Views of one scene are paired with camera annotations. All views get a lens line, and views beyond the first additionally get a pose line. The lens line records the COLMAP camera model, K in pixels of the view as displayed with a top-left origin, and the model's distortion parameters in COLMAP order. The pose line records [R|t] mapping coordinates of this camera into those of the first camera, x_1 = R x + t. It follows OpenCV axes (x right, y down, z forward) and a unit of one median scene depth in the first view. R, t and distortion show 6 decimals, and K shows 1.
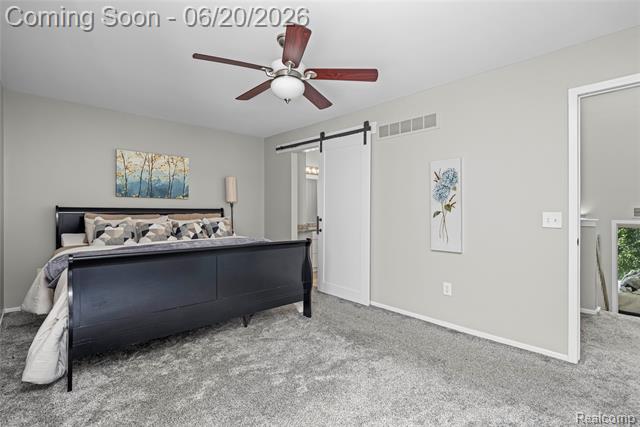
lens RADIAL K [[313.5, 0, 318.7], [0, 313.5, 206.8], [0, 0, 1]] dist [-0.002921, -0.000673]
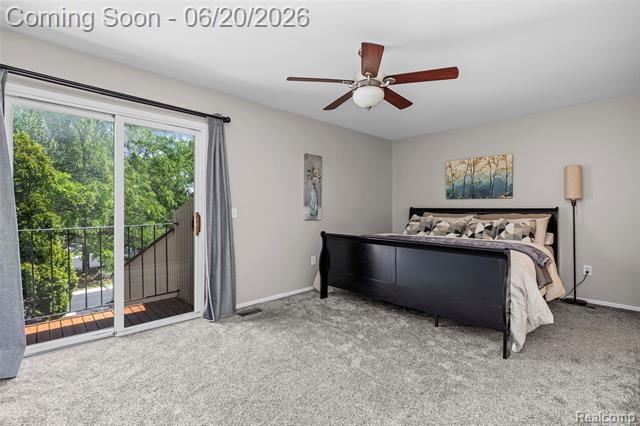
lens RADIAL K [[290.2, 0, 317.6], [0, 290.2, 208.0], [0, 0, 1]] dist [0.002306, 0.000078]
pose [[0.008171, 0.003582, -0.999960, 0.620695], [0.014577, 0.999887, 0.003701, -0.008422], [0.999860, -0.014606, 0.008118, 0.541850]]
